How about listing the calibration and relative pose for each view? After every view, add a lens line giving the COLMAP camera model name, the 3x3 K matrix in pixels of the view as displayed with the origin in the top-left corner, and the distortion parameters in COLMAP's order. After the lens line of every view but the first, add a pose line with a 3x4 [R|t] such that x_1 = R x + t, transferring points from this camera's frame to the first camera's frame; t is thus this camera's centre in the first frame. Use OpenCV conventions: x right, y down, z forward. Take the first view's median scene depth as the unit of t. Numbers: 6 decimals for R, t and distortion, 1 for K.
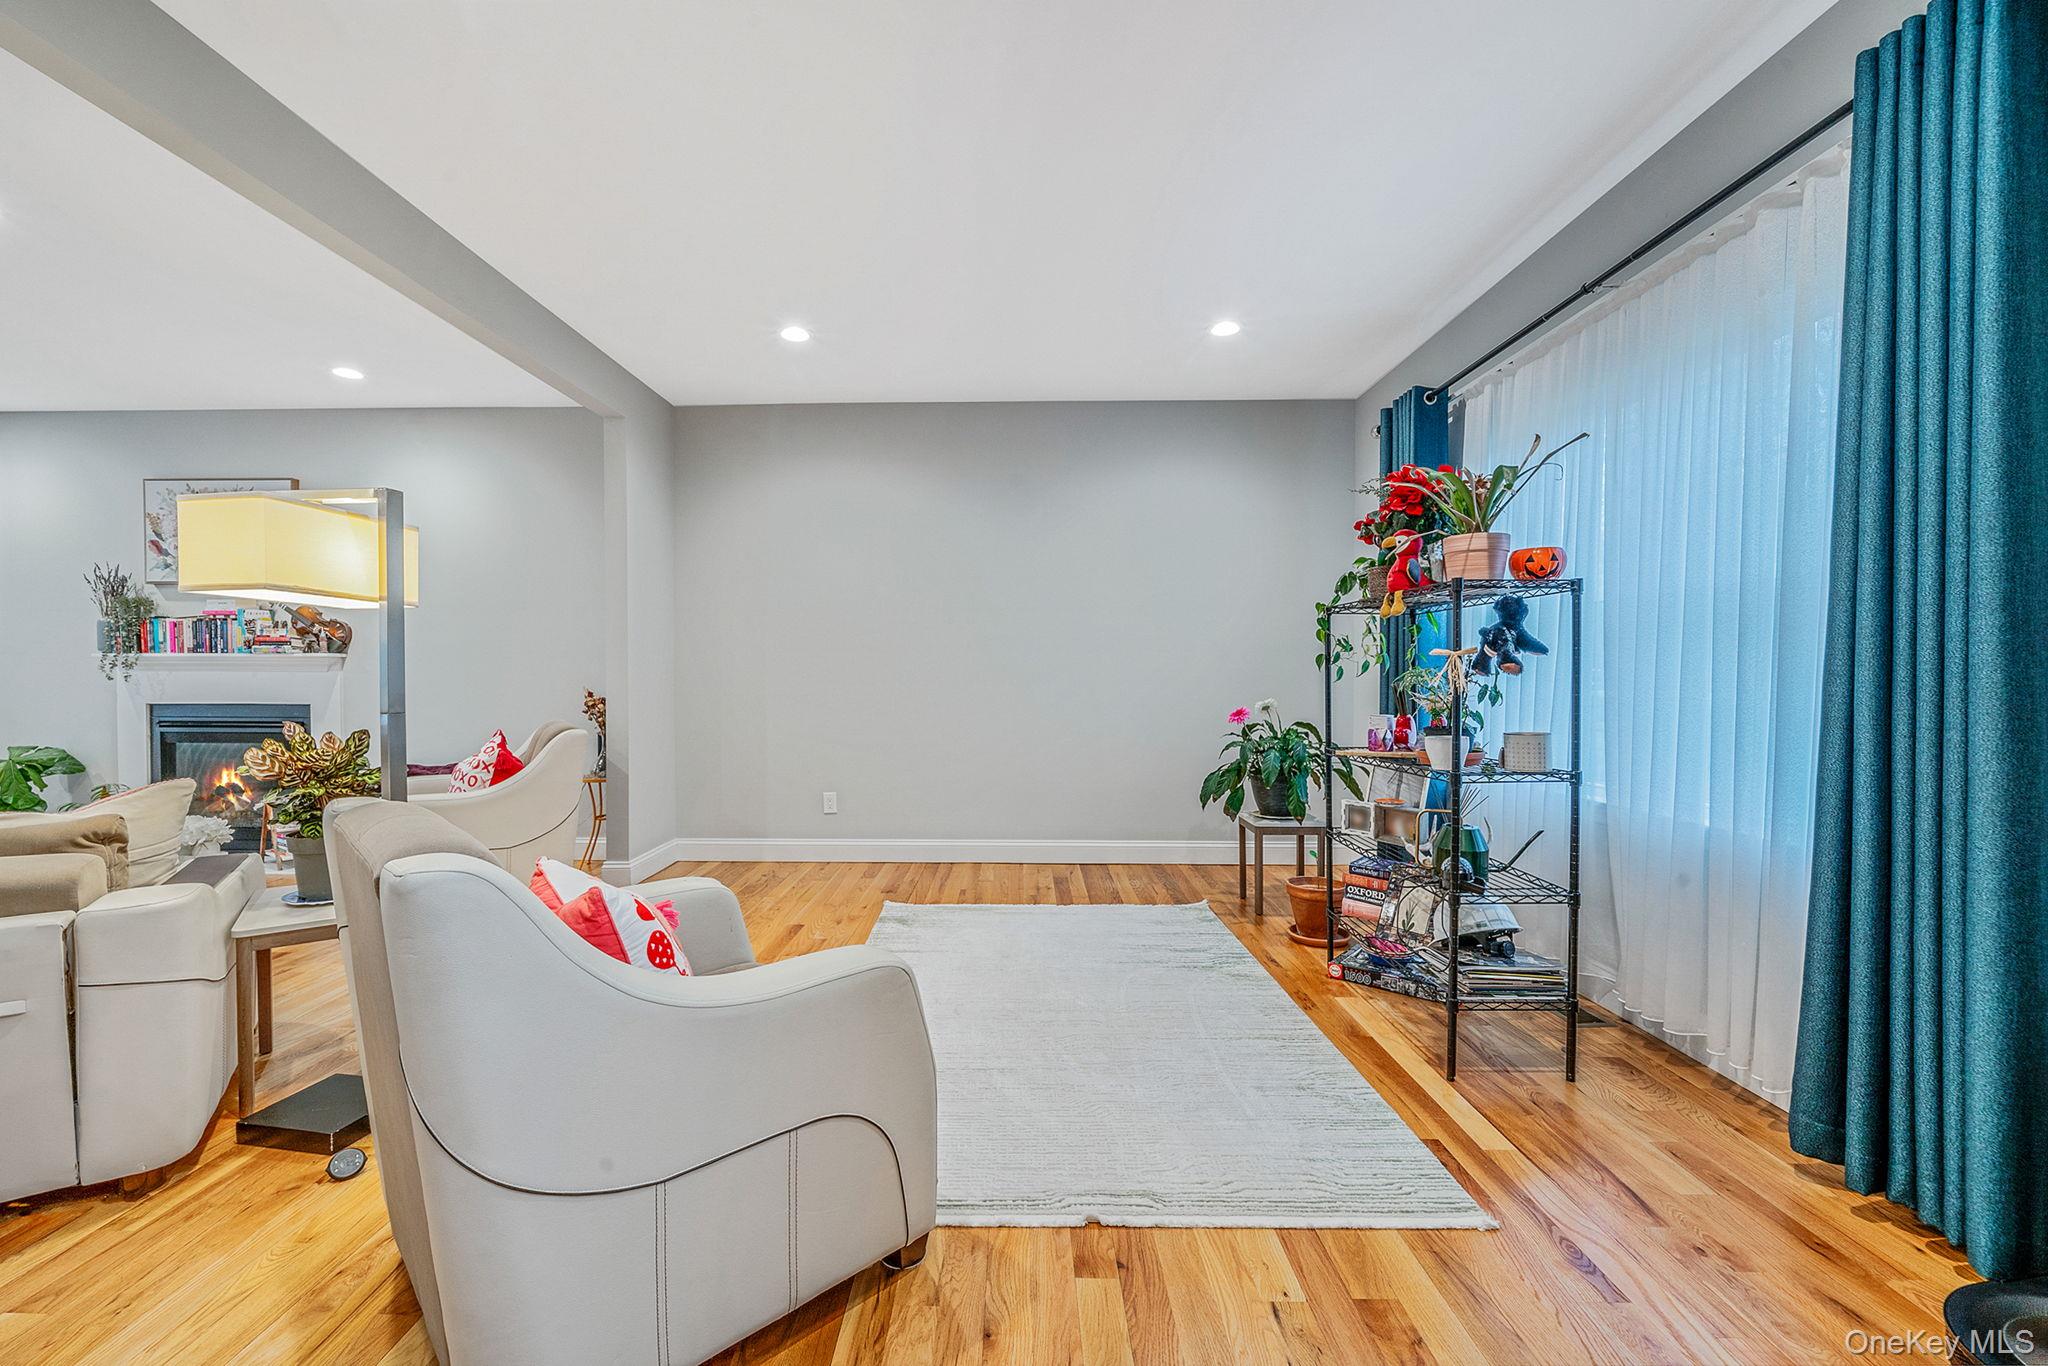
lens RADIAL K [[893.1, 0, 991.4], [0, 893.1, 692.5], [0, 0, 1]] dist [-0.001407, -0.000472]
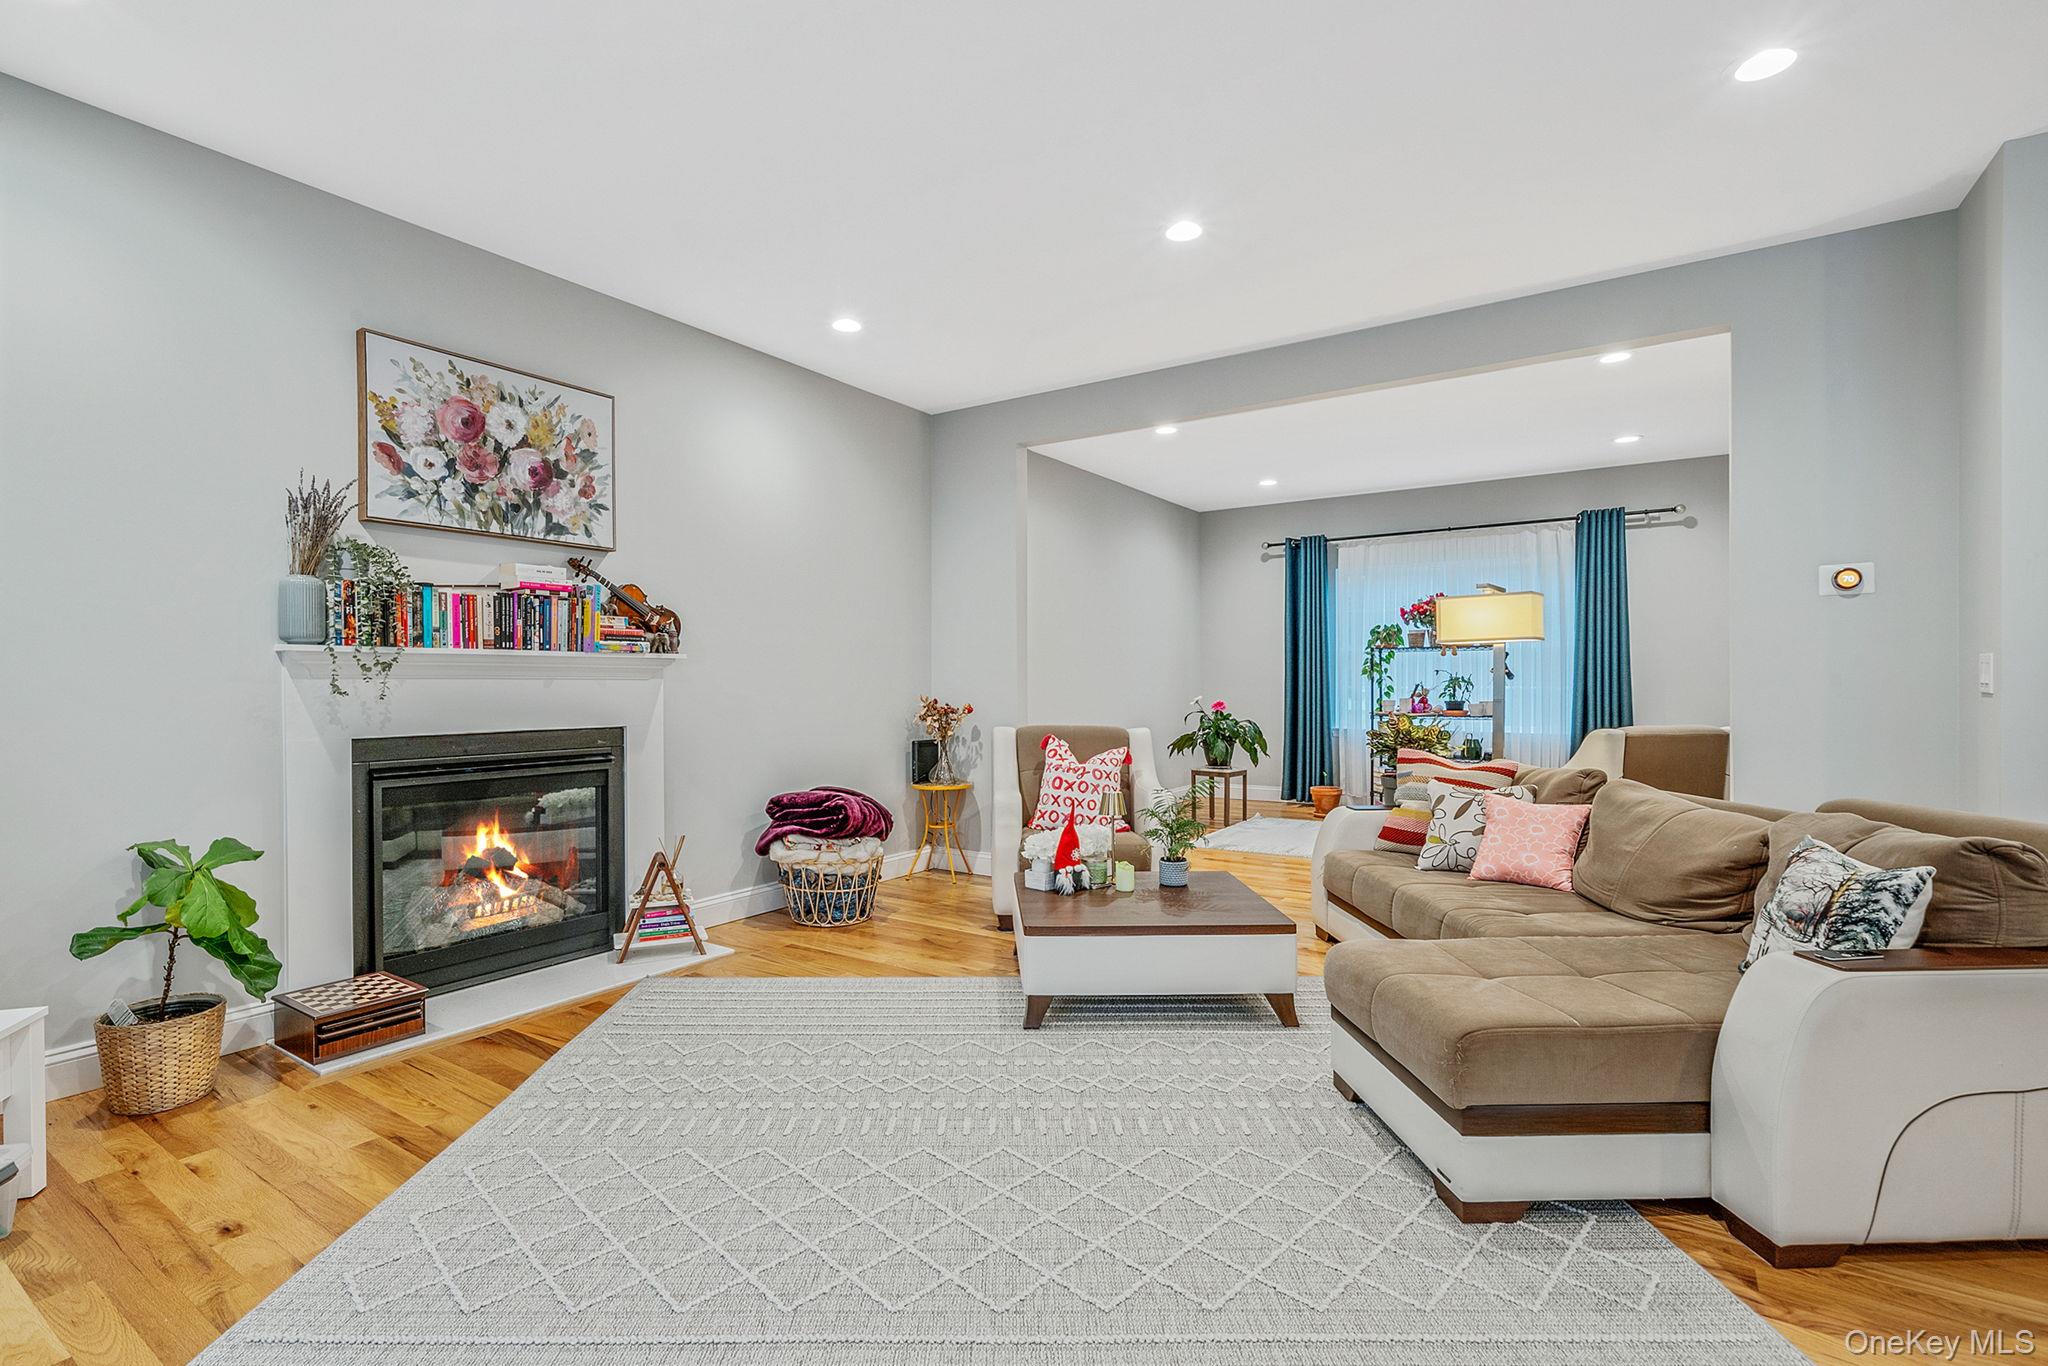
lens RADIAL K [[973.5, 0, 1024.0], [0, 973.5, 683.0], [0, 0, 1]] dist [-0.001259, 0.000411]
pose [[0.515723, -0.004597, 0.856743, -1.263617], [0.012158, 0.999924, -0.001954, -0.015304], [-0.856669, 0.011423, 0.515739, 0.347294]]
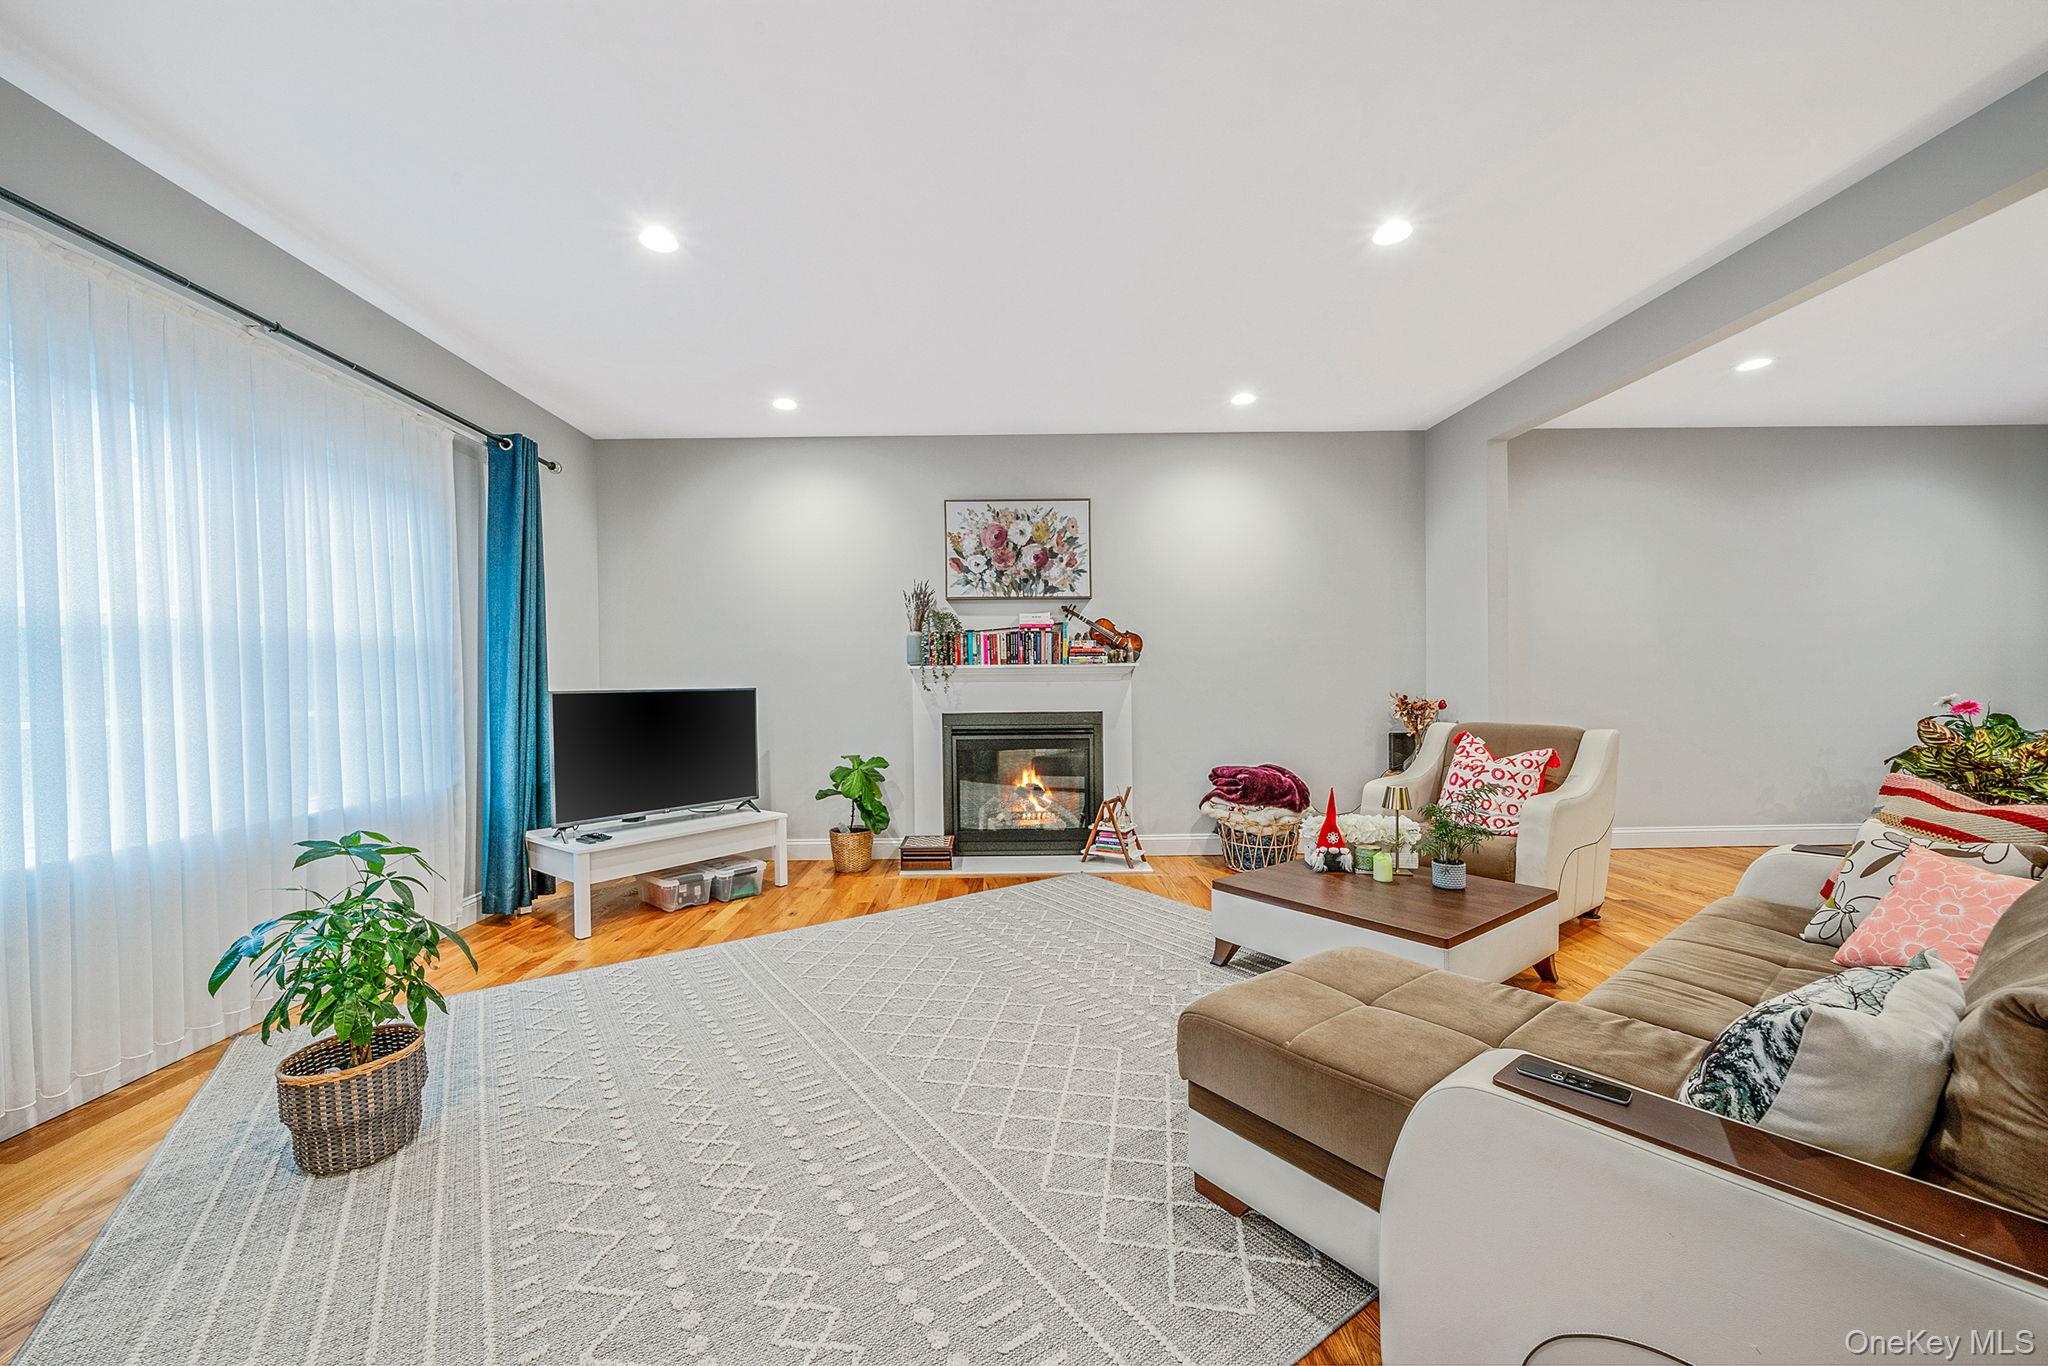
lens RADIAL K [[794.5, 0, 1006.4], [0, 794.5, 686.4], [0, 0, 1]] dist [-0.001454, 0.000160]
pose [[0.999020, -0.013522, 0.042153, -0.926269], [0.013823, 0.999881, -0.006841, -0.011633], [-0.042056, 0.007417, 0.999088, 0.059270]]
